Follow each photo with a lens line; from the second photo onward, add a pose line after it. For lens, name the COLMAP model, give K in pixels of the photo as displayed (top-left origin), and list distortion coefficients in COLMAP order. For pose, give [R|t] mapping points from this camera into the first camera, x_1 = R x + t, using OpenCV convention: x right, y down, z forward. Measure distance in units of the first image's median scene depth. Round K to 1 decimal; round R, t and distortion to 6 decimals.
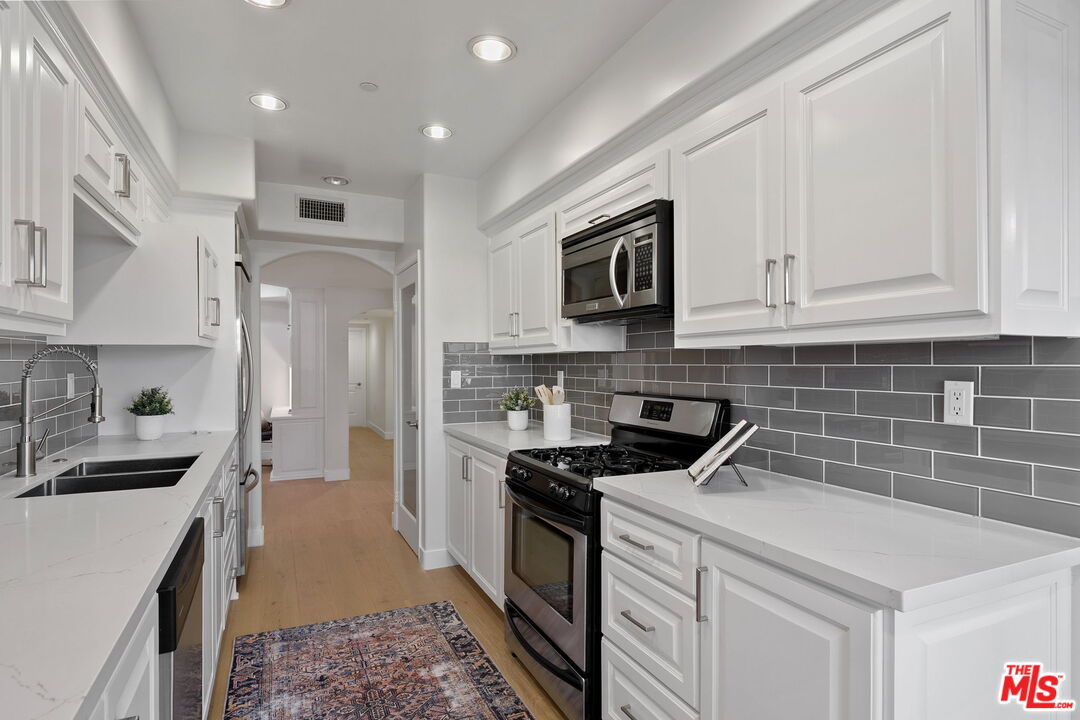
lens RADIAL K [[567.8, 0, 540.0], [0, 567.8, 360.0], [0, 0, 1]] dist [0.000298, 0.000043]
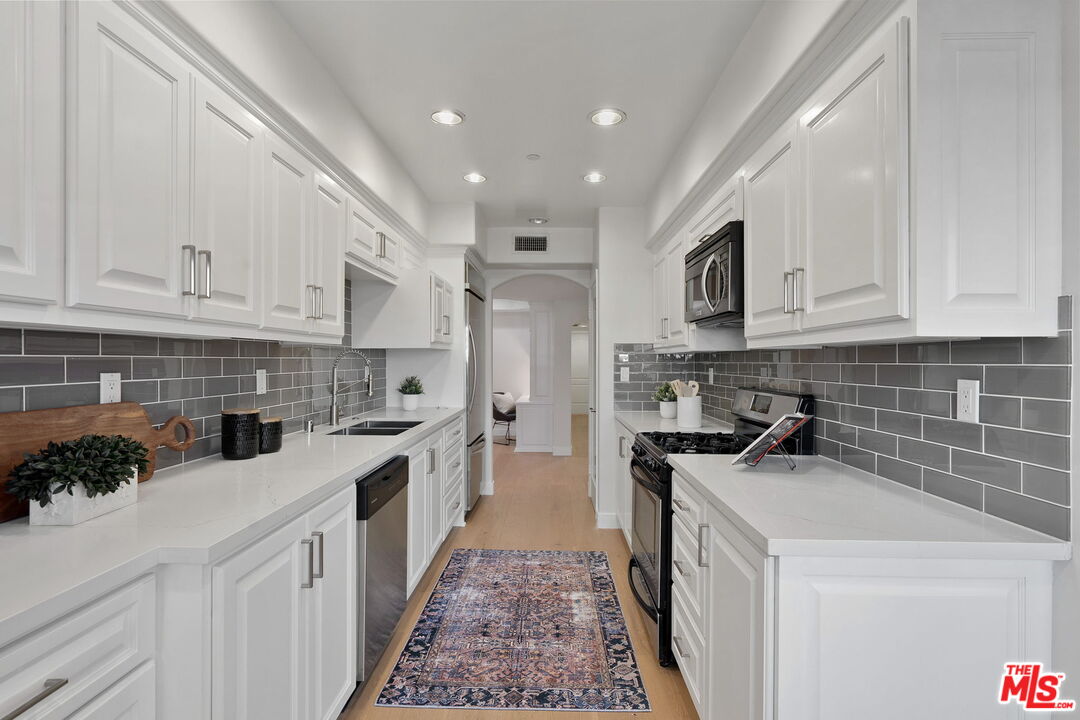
lens RADIAL K [[524.8, 0, 541.9], [0, 524.8, 355.9], [0, 0, 1]] dist [-0.000109, 0.000044]
pose [[0.897423, -0.000069, -0.441172, 0.282558], [-0.001871, 0.999990, -0.003963, -0.000546], [0.441168, 0.004382, 0.897414, -0.119419]]
